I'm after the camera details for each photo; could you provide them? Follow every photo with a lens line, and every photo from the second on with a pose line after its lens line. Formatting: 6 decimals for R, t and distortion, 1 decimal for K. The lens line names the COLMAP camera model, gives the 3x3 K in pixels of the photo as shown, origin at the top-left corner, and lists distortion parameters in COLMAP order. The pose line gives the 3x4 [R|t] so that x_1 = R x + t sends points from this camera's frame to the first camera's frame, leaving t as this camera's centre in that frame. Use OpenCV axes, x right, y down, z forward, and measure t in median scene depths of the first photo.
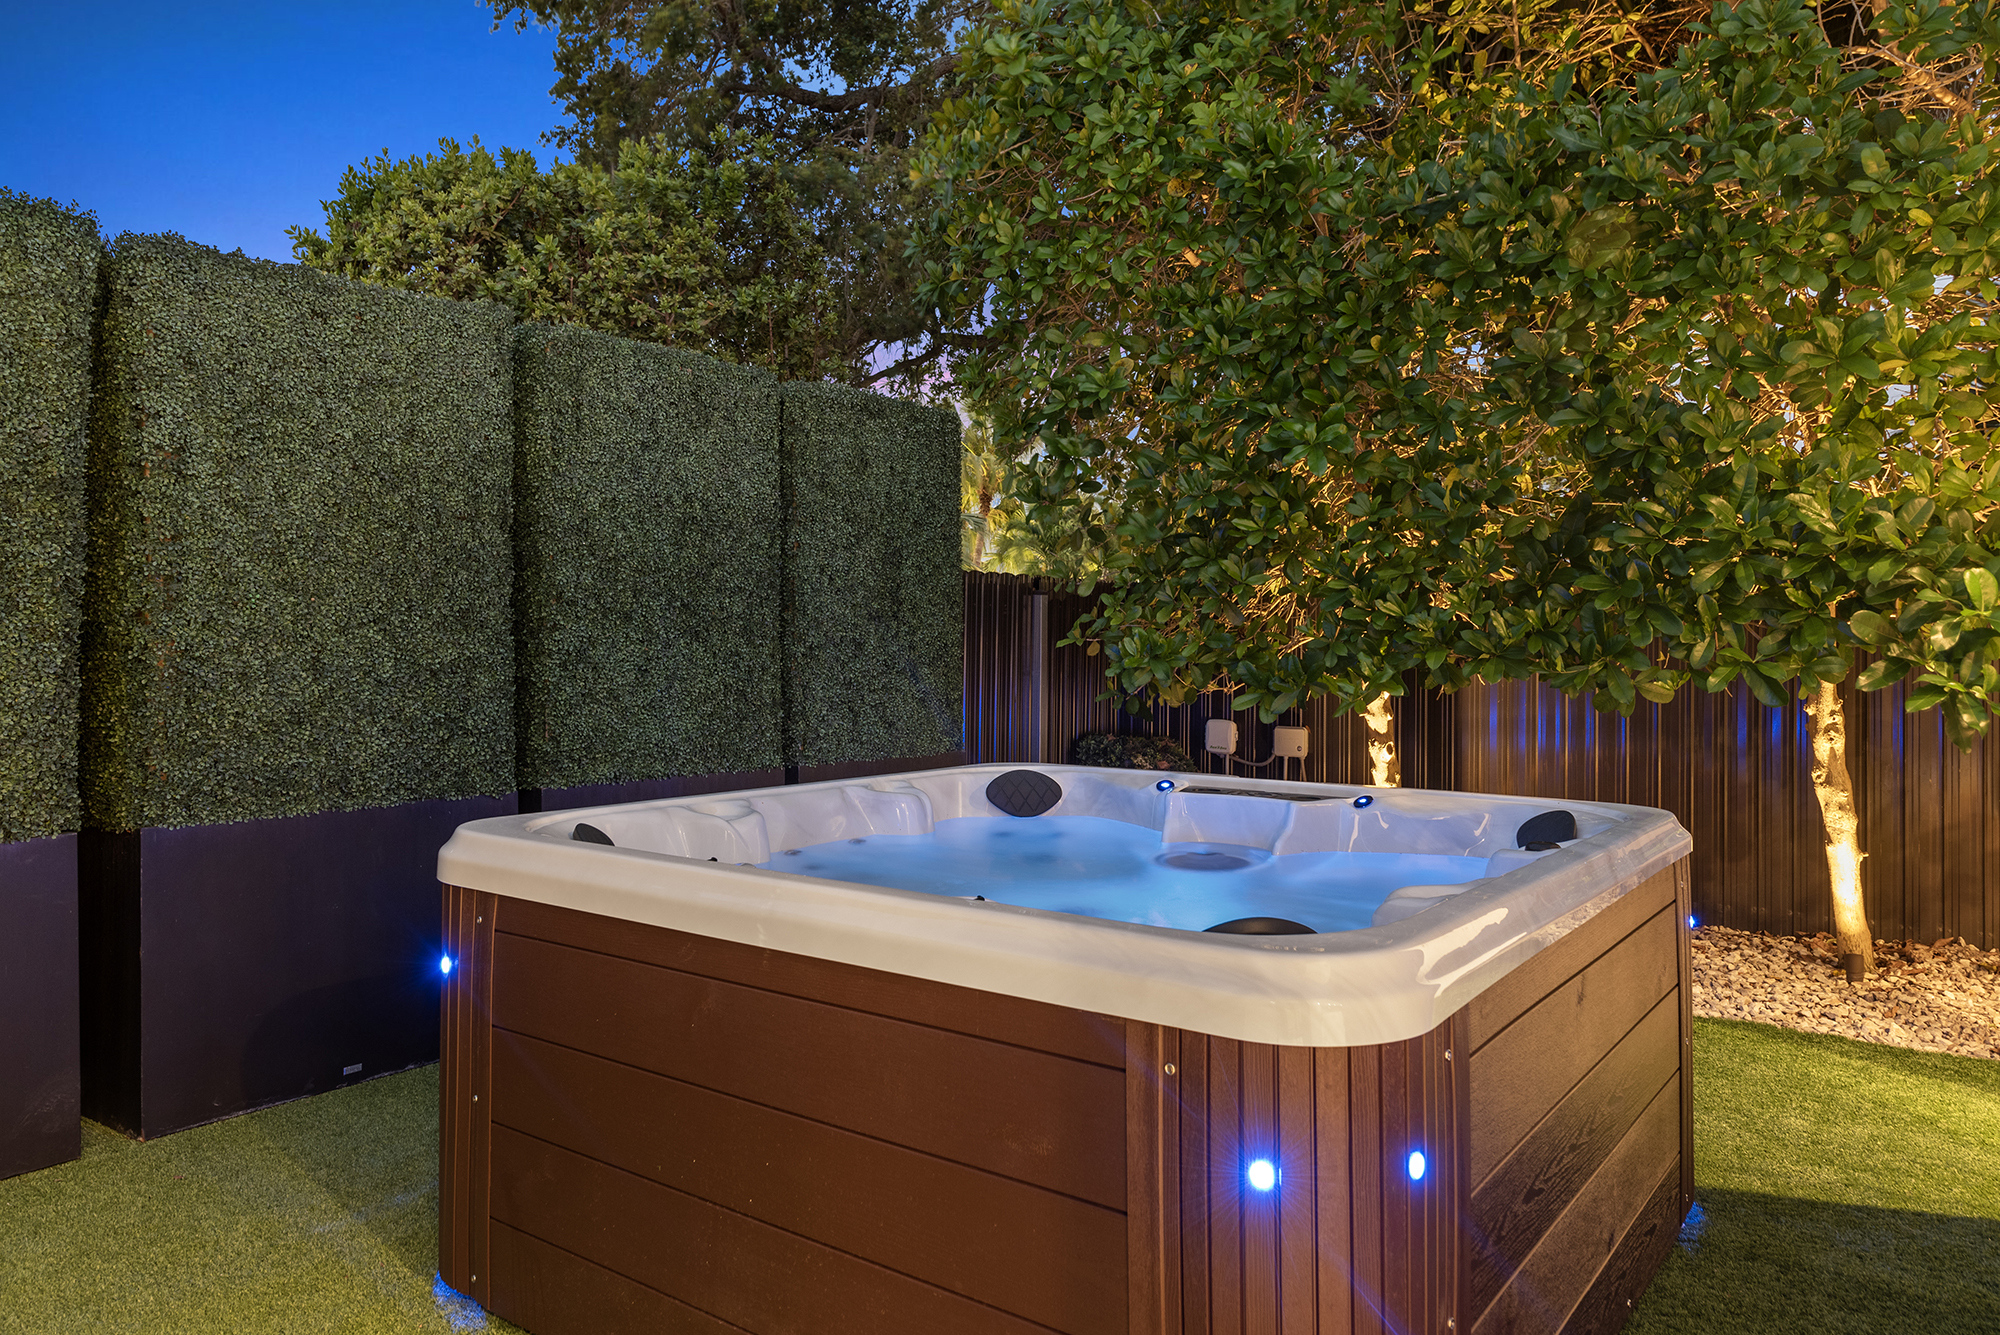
lens RADIAL K [[1277.8, 0, 1000.6], [0, 1277.8, 663.8], [0, 0, 1]] dist [0.000854, 0.000108]
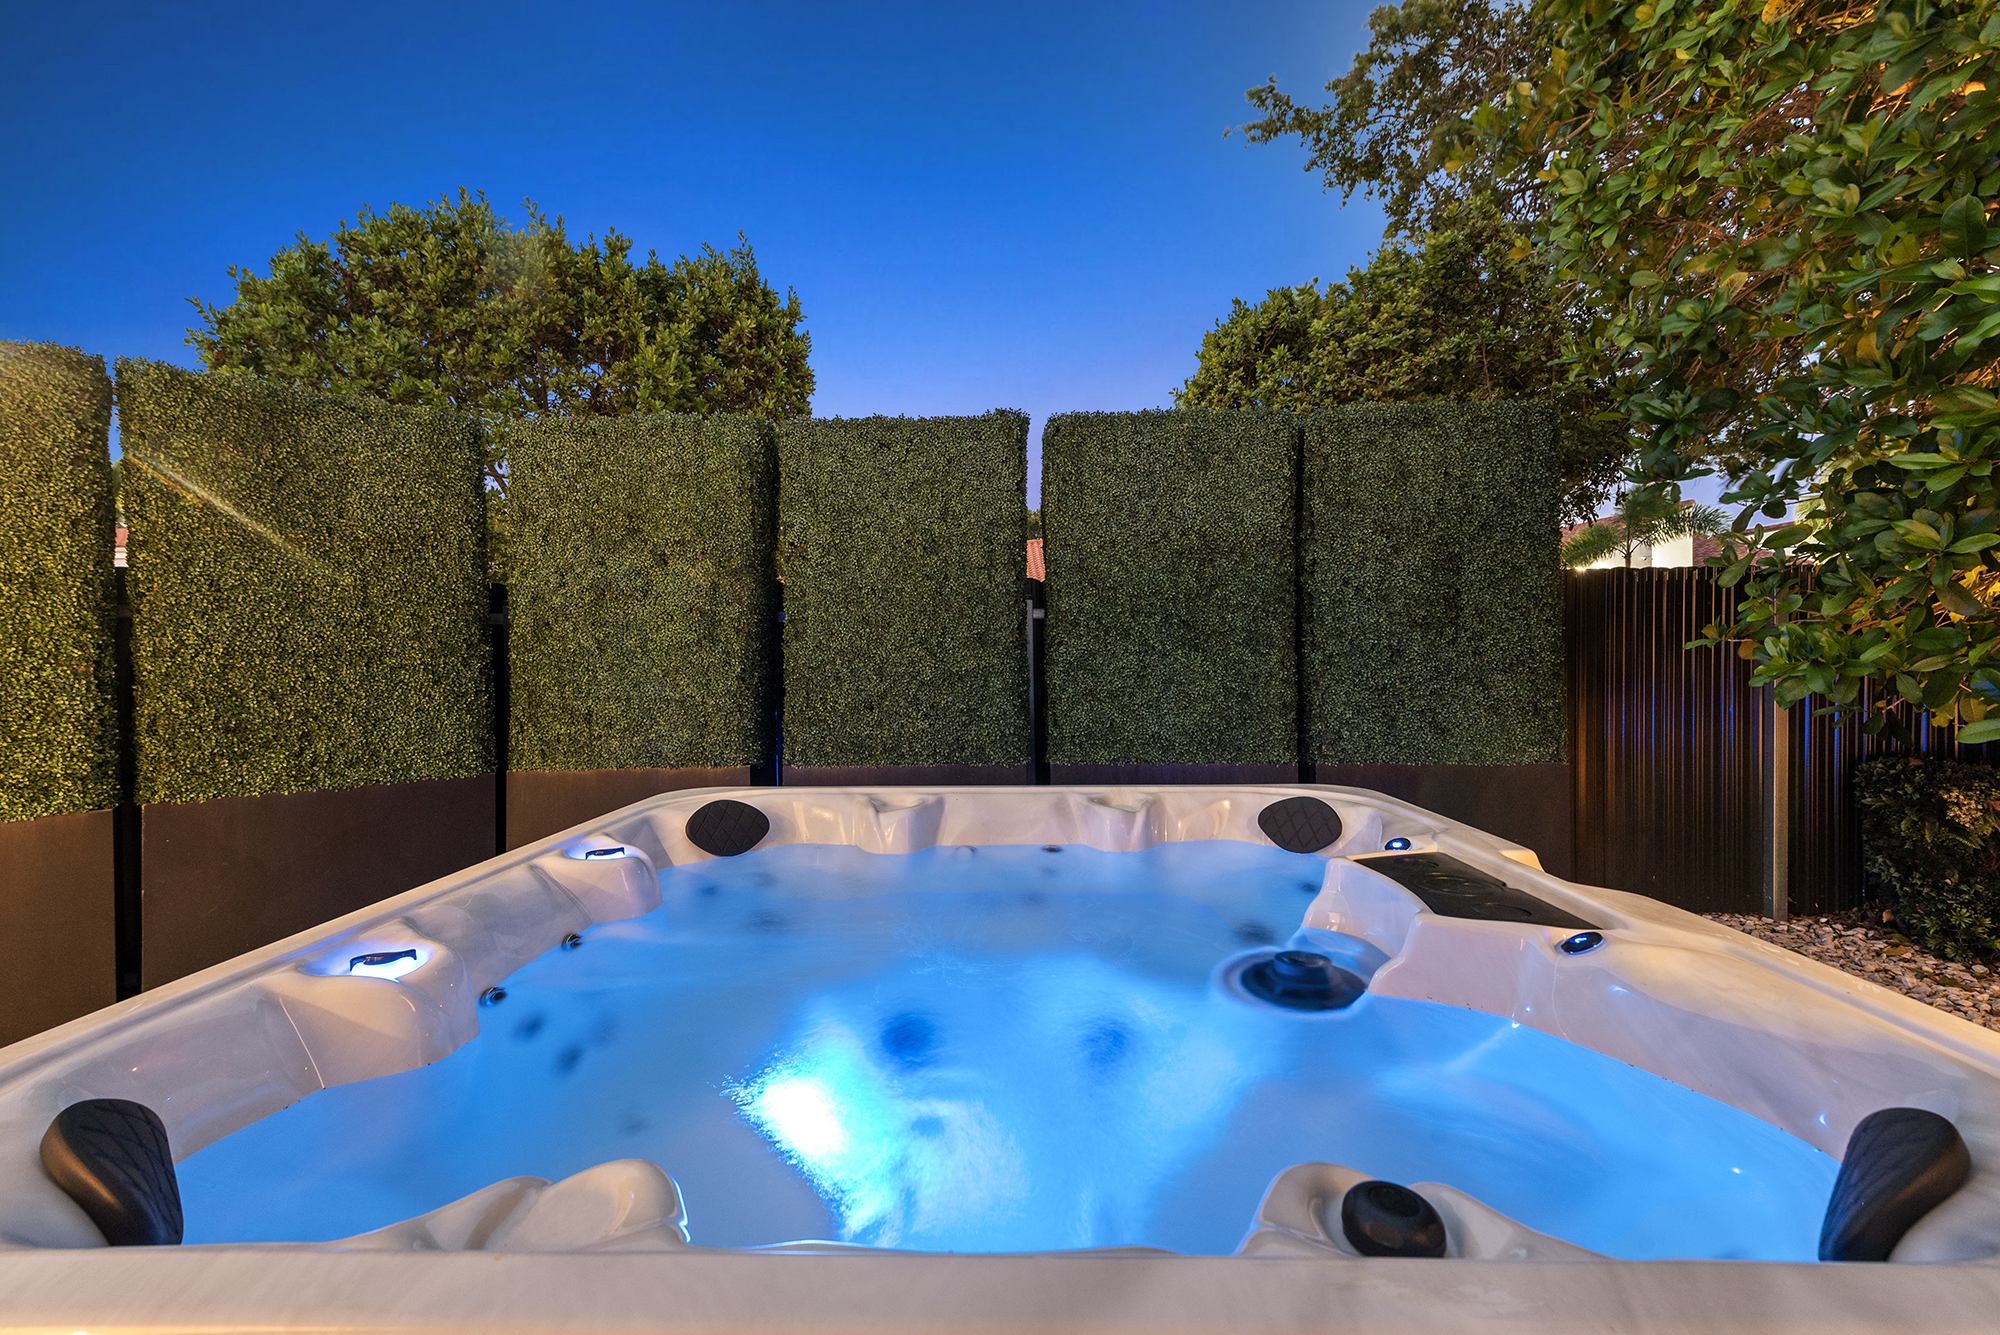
lens RADIAL K [[832.3, 0, 999.5], [0, 832.3, 667.6], [0, 0, 1]] dist [0.009336, -0.002934]
pose [[0.587523, 0.003481, -0.809200, 0.291401], [0.001317, 0.999985, 0.005258, -0.007240], [0.809206, -0.004155, 0.587510, 0.410044]]
